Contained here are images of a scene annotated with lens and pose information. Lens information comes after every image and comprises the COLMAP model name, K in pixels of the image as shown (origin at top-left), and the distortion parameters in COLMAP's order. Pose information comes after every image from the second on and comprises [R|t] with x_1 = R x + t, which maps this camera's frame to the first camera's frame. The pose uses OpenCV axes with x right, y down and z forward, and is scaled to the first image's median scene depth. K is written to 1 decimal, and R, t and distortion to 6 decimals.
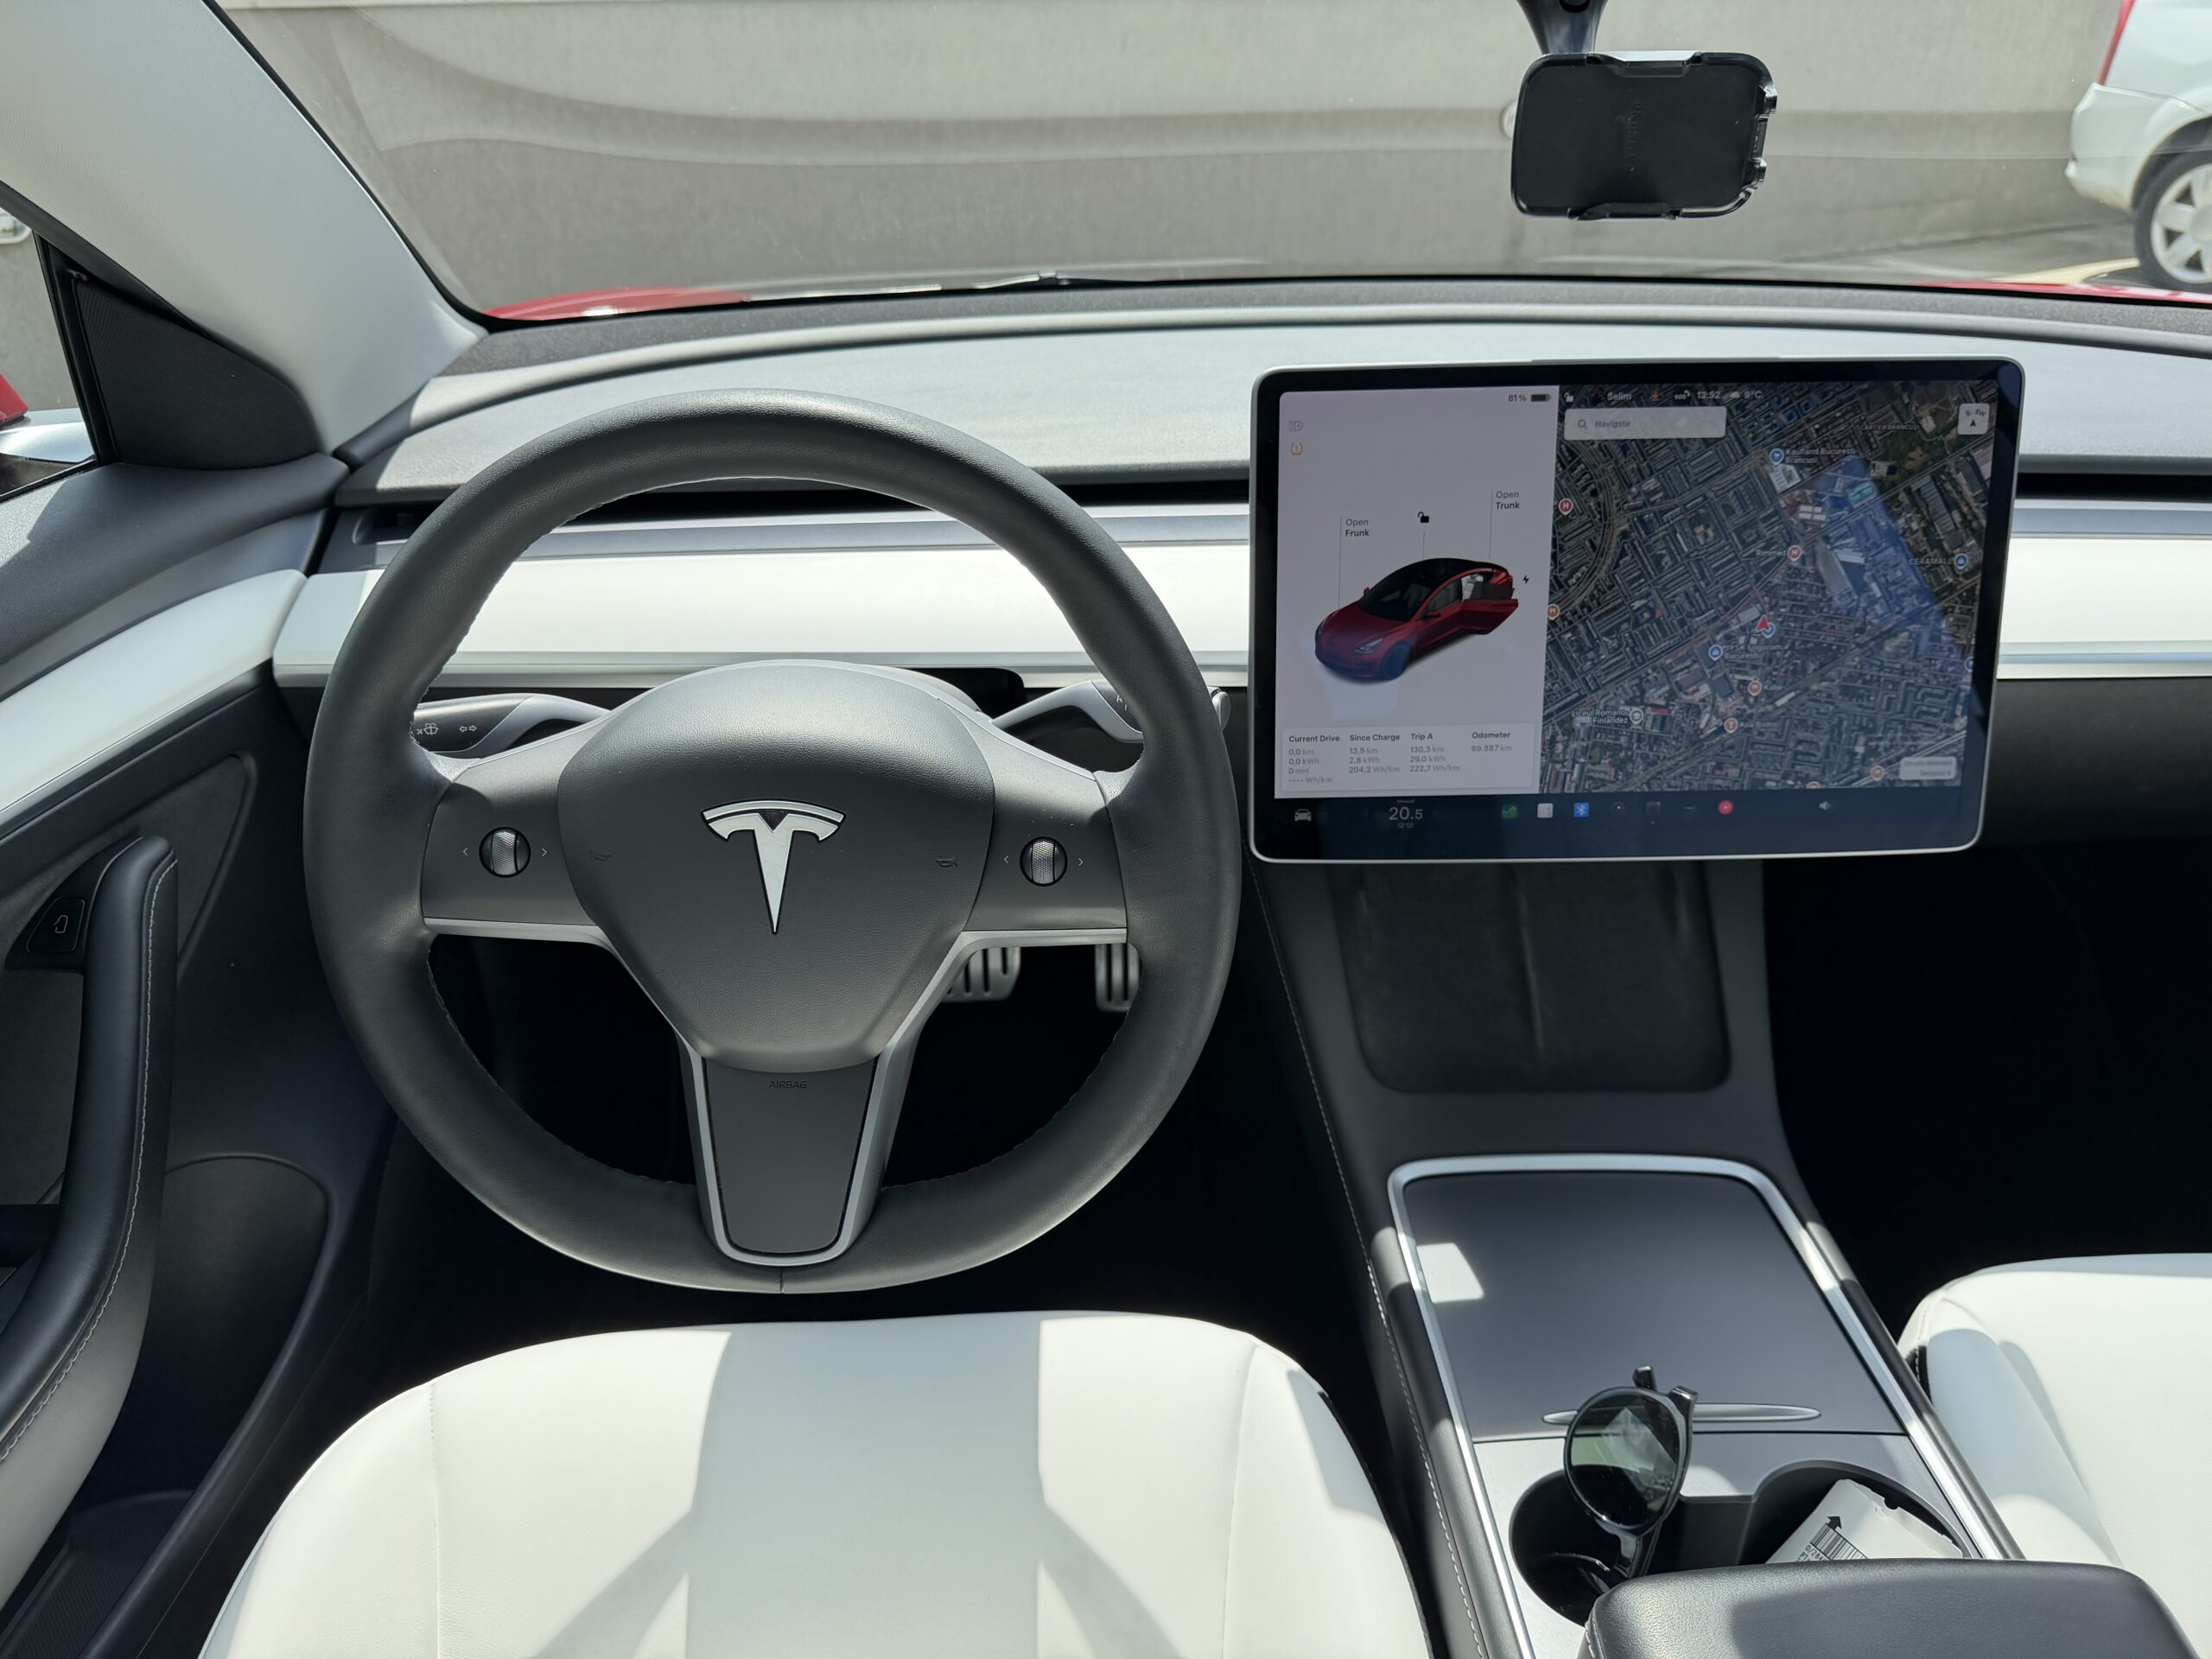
lens RADIAL K [[1576.8, 0, 1099.6], [0, 1576.8, 829.0], [0, 0, 1]] dist [0.037098, -0.076643]
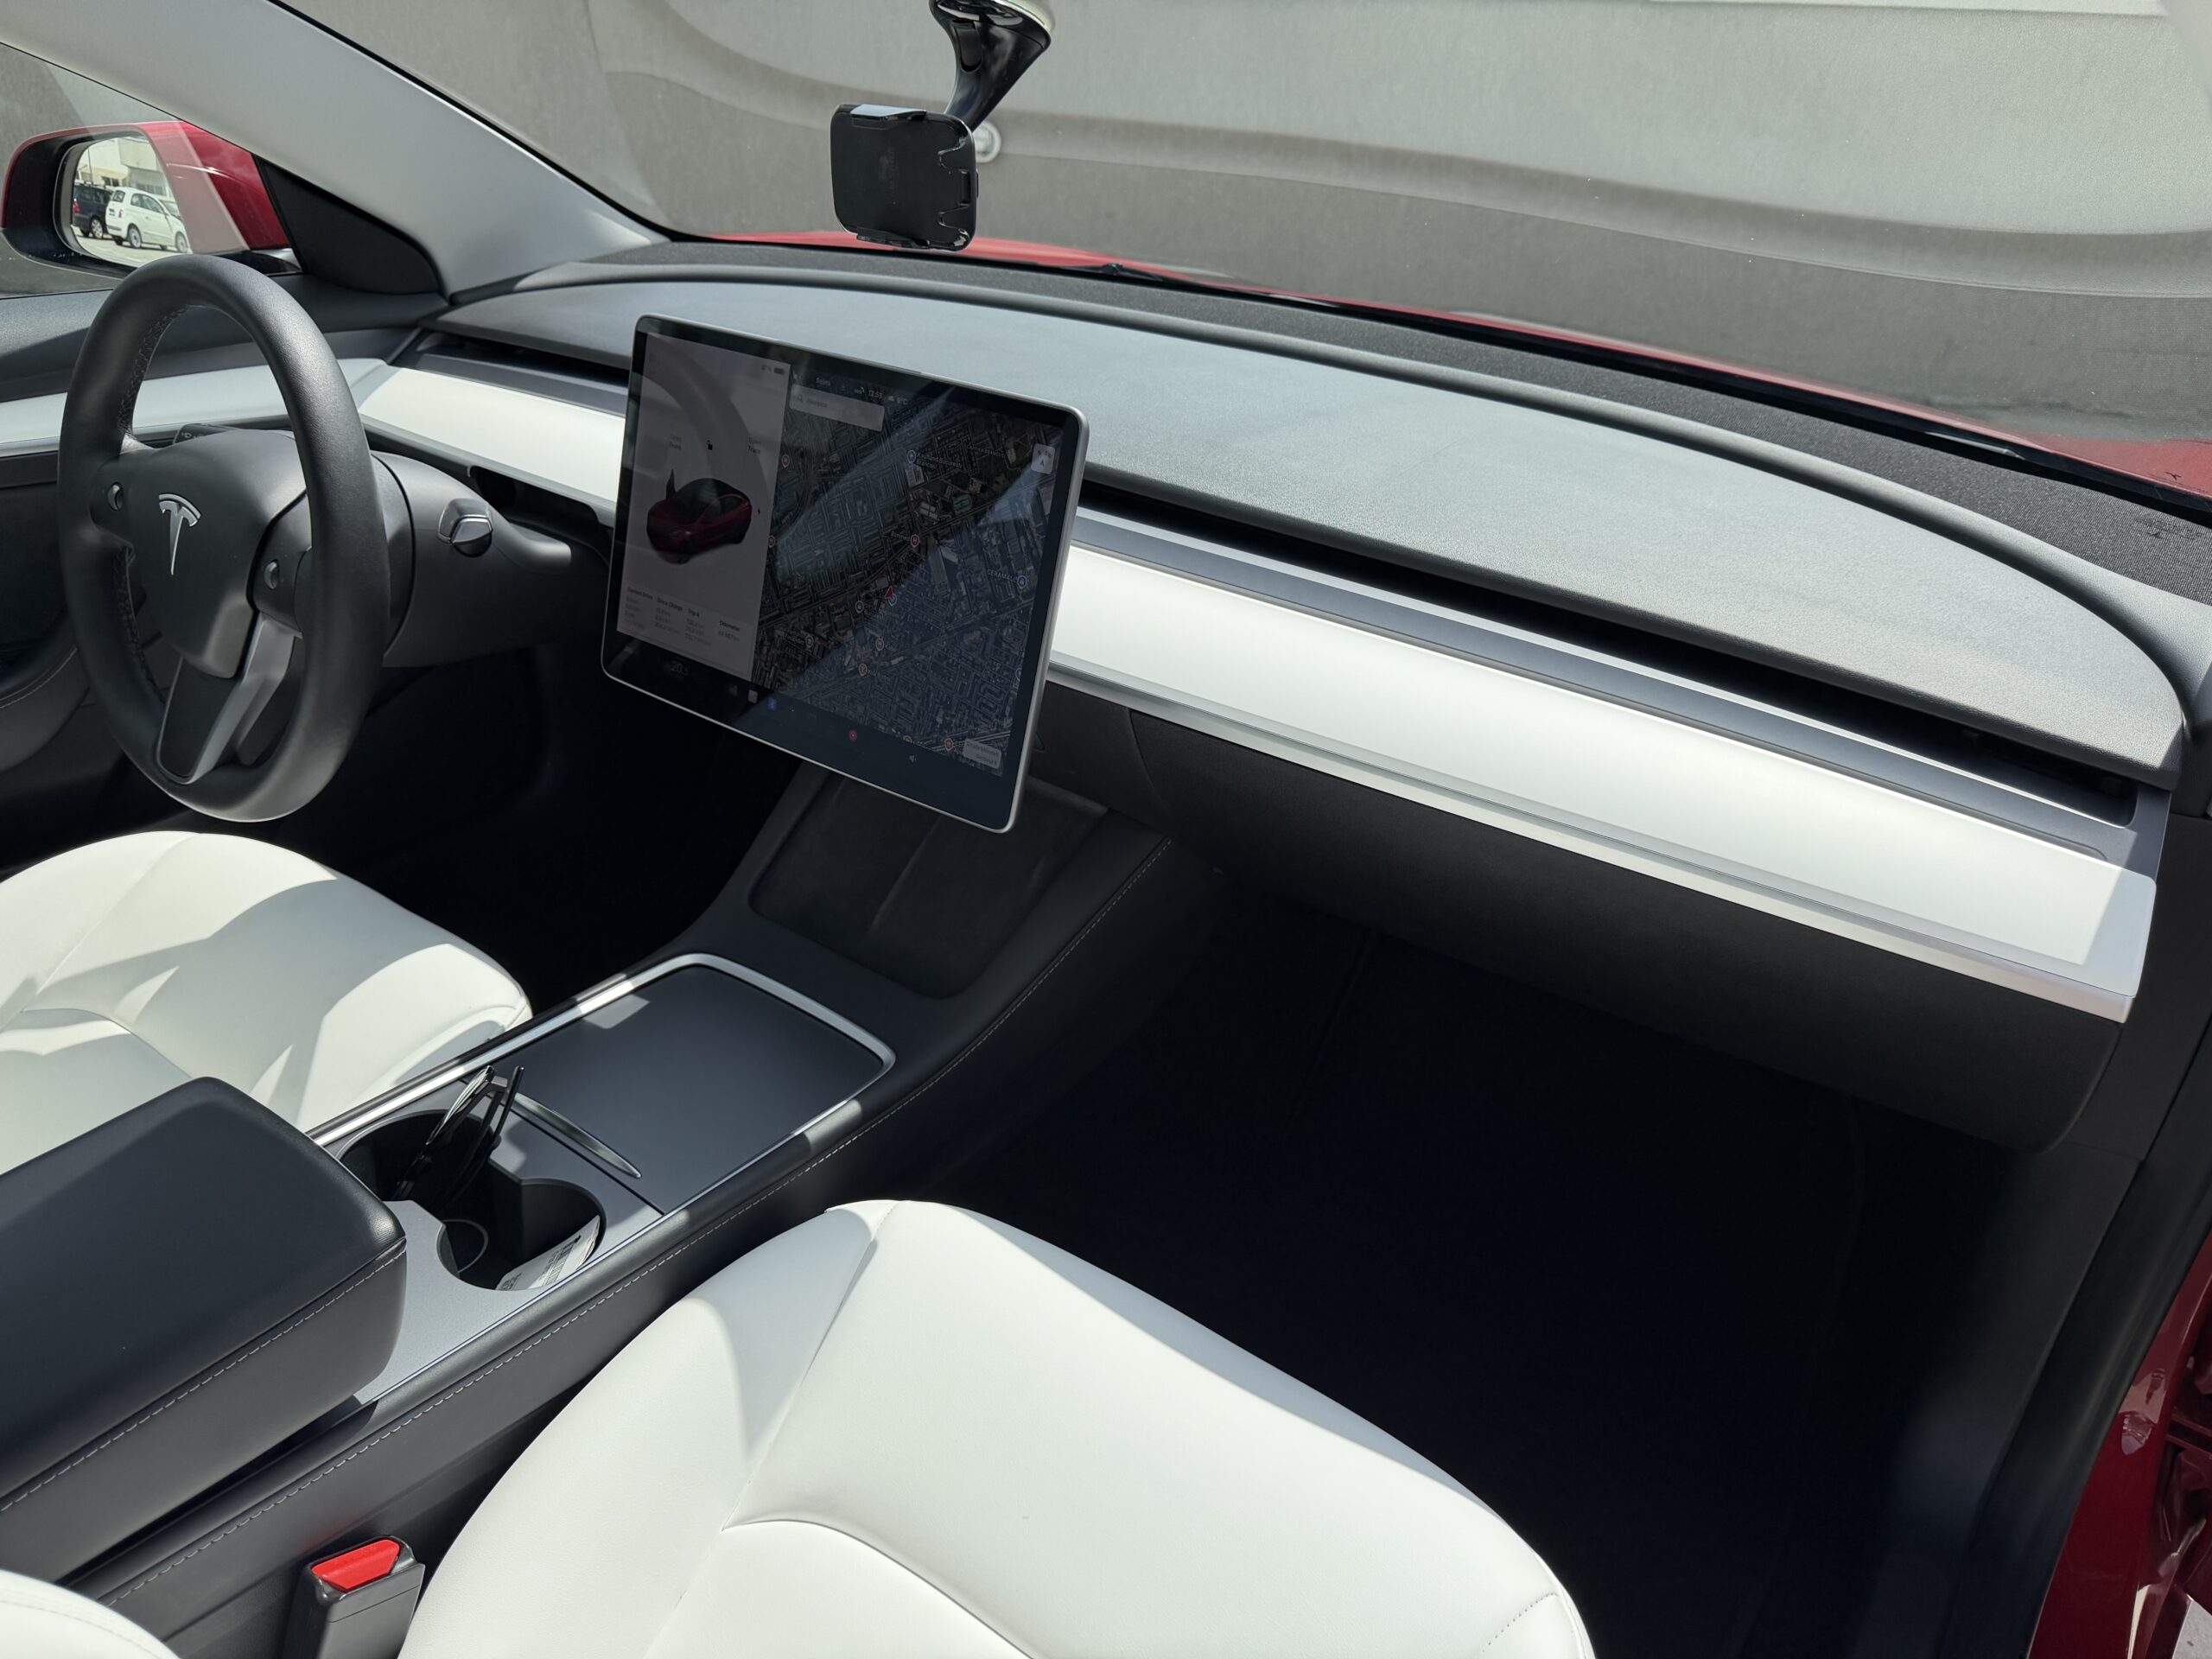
lens RADIAL K [[1548.4, 0, 1106.0], [0, 1548.4, 829.5], [0, 0, 1]] dist [0.183409, -0.325527]
pose [[0.784532, 0.323698, -0.528894, 1.243249], [-0.319179, 0.942068, 0.103118, -0.135361], [0.531633, 0.087912, 0.842400, 0.096518]]
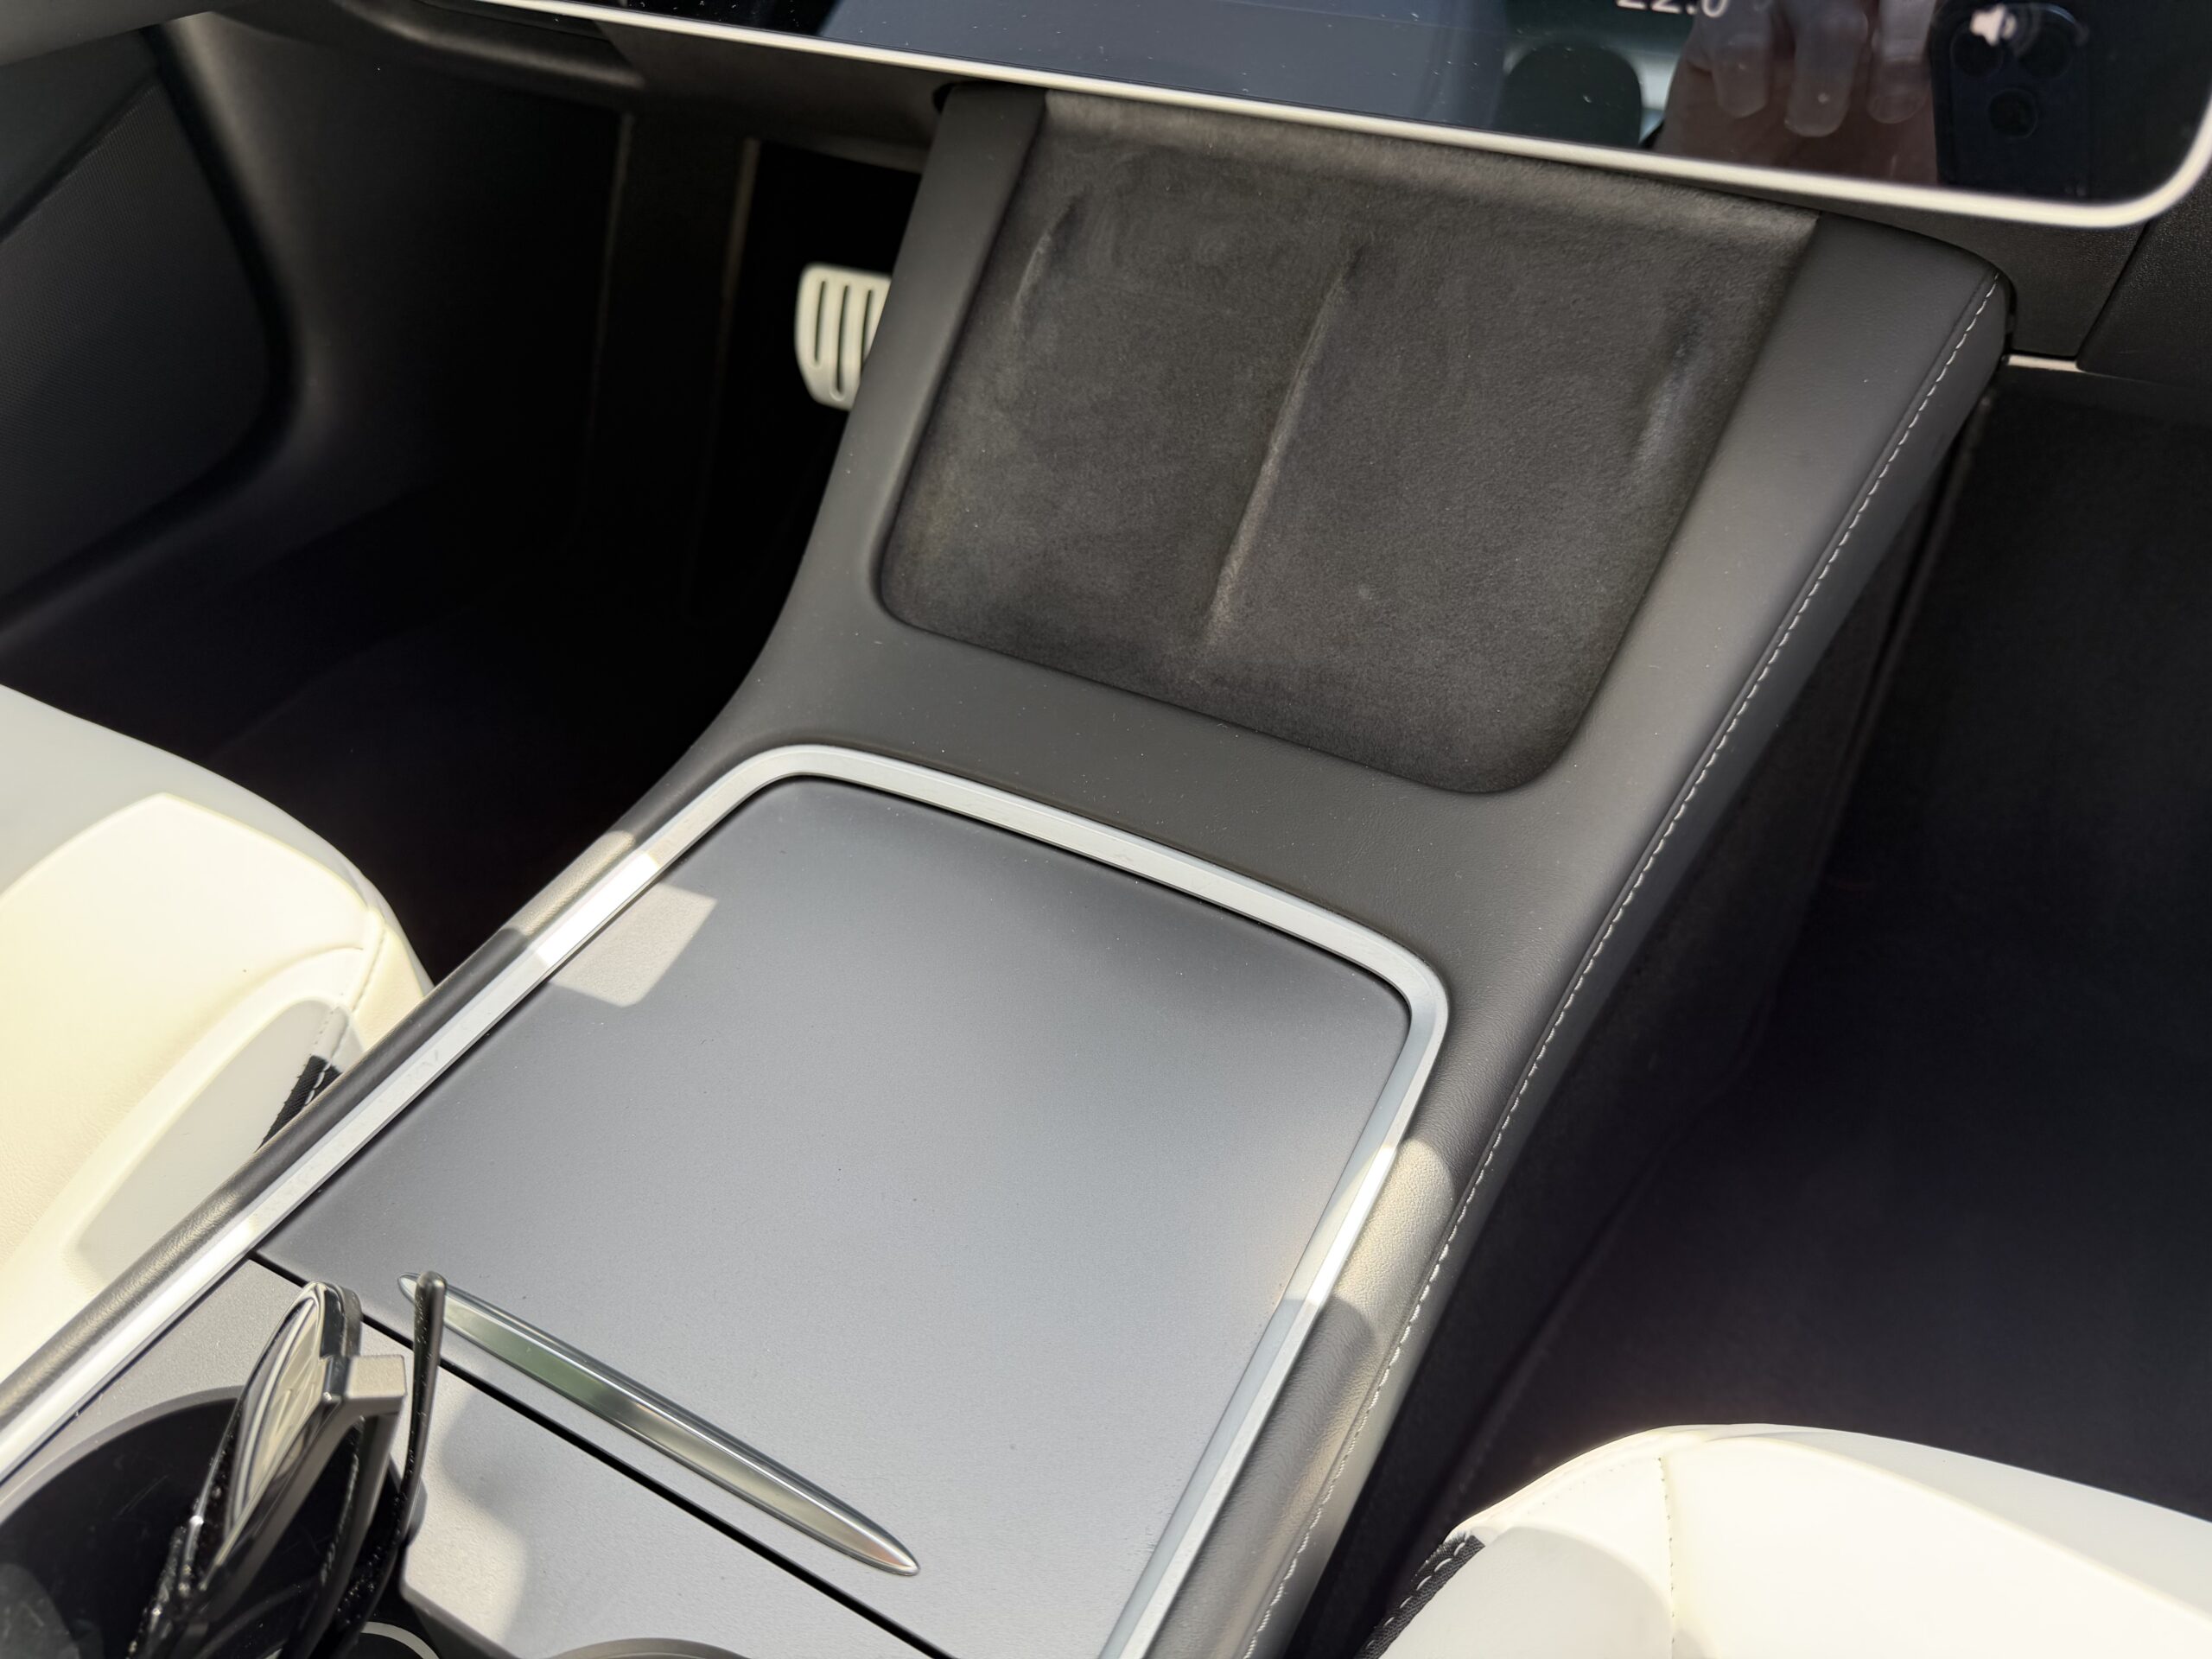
lens RADIAL K [[1588.6, 0, 1133.1], [0, 1588.6, 825.3], [0, 0, 1]] dist [0.023915, 0.000727]
pose [[0.872069, 0.329416, -0.361914, 0.547692], [-0.210058, 0.919902, 0.331144, 0.051074], [0.442009, -0.212757, 0.871414, 0.668538]]
